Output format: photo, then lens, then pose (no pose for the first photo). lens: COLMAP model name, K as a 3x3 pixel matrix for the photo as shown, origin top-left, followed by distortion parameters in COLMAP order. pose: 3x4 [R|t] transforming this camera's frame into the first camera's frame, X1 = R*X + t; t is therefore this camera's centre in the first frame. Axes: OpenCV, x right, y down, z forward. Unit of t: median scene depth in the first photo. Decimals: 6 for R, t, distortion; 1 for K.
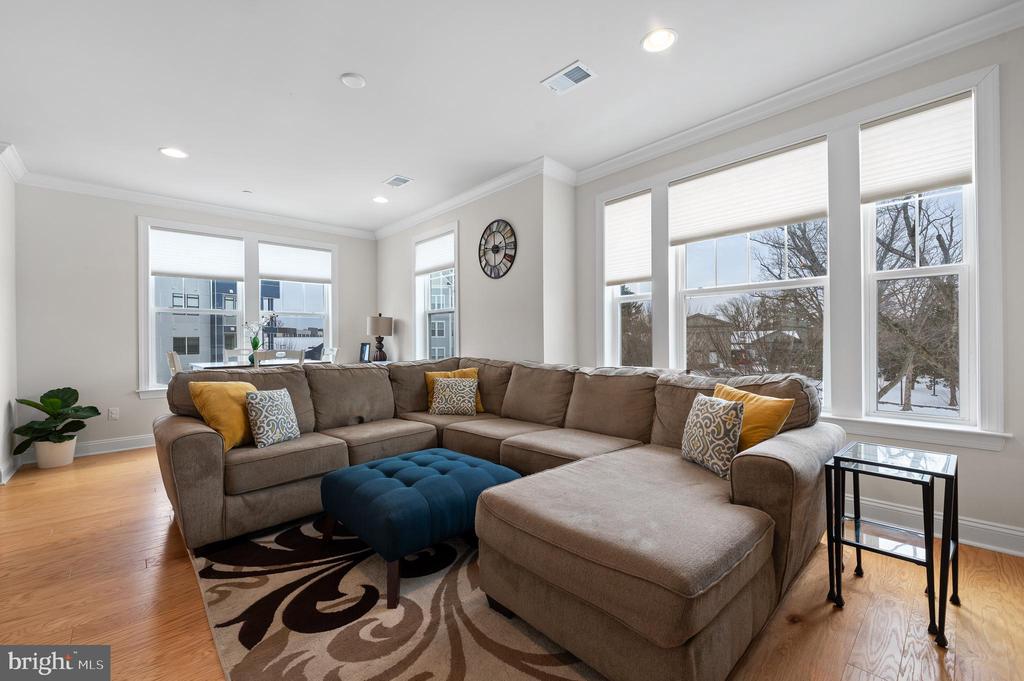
lens RADIAL K [[414.8, 0, 524.6], [0, 414.8, 340.6], [0, 0, 1]] dist [0.000592, 0.000340]
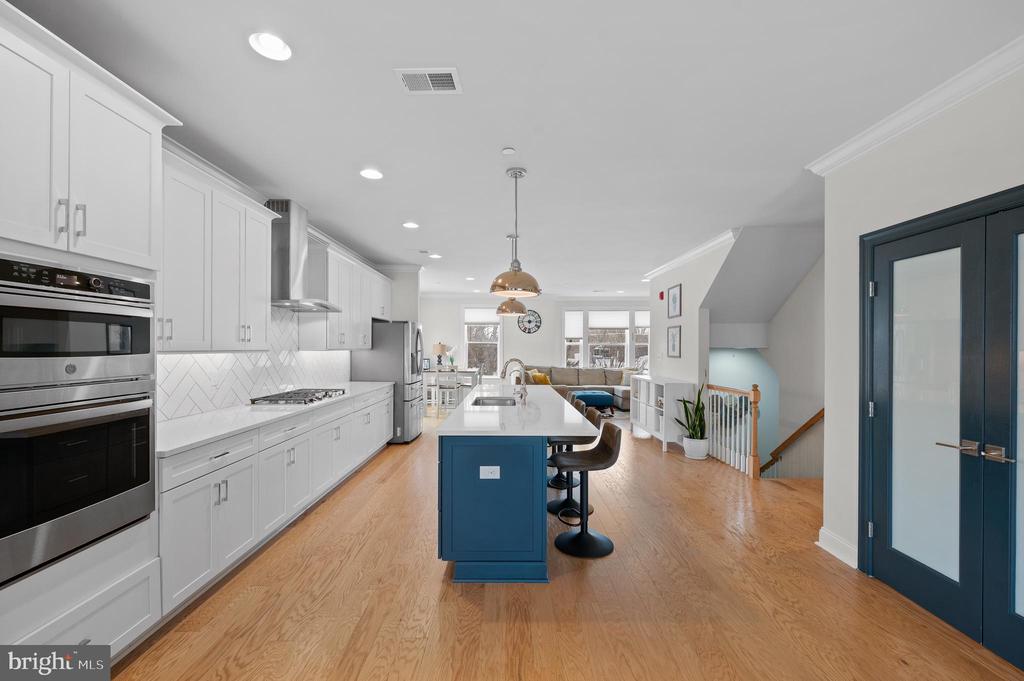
lens RADIAL K [[416.6, 0, 514.5], [0, 416.6, 346.0], [0, 0, 1]] dist [0.000470, 0.000252]
pose [[0.679865, 0.015509, 0.733173, -1.984515], [-0.012389, 0.999877, -0.009662, -0.051134], [-0.733233, -0.002514, 0.679973, -0.636244]]
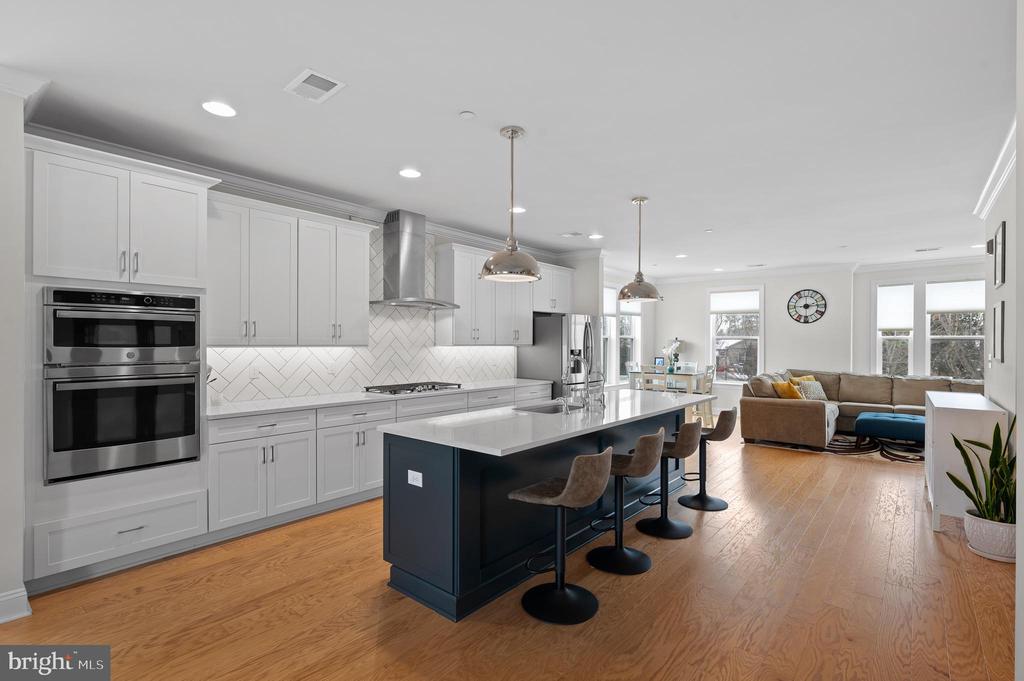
lens RADIAL K [[482.6, 0, 512.0], [0, 482.6, 340.5], [0, 0, 1]] dist [-0.002428, -0.000380]
pose [[0.993154, 0.014257, 0.115938, -1.525514], [-0.013823, 0.999894, -0.004541, -0.054621], [-0.115991, 0.002908, 0.993246, -0.844034]]
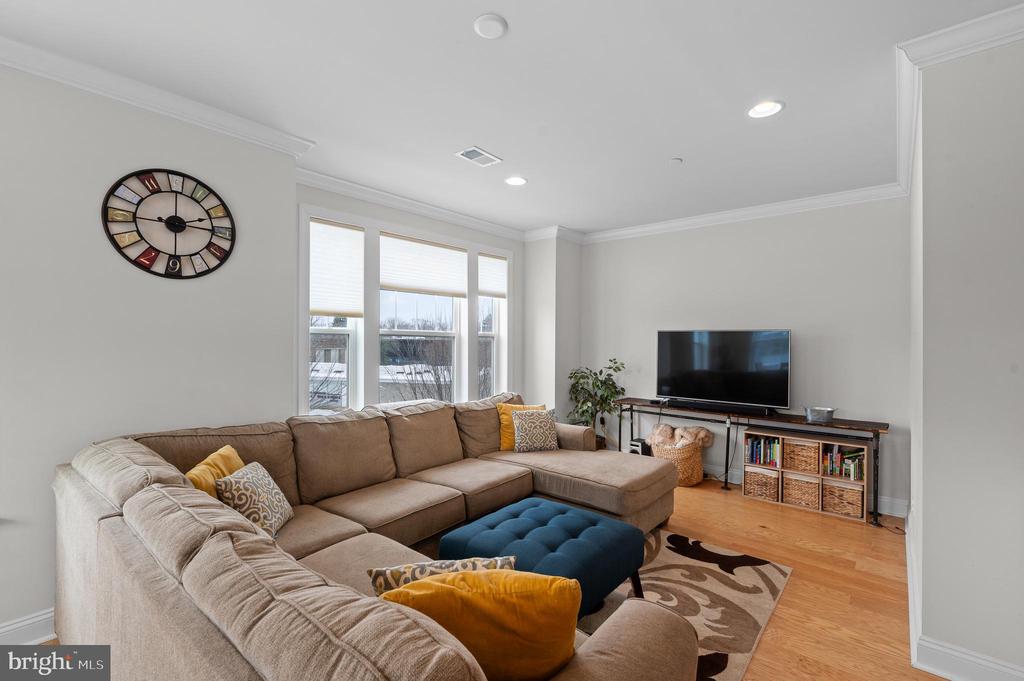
lens RADIAL K [[440.1, 0, 512.0], [0, 440.1, 340.5], [0, 0, 1]] dist [0.000980, 0.000081]
pose [[-0.091176, 0.015180, 0.995719, -0.686511], [-0.001415, 0.999881, -0.015373, -0.062623], [-0.995834, -0.002810, -0.091144, 0.627344]]
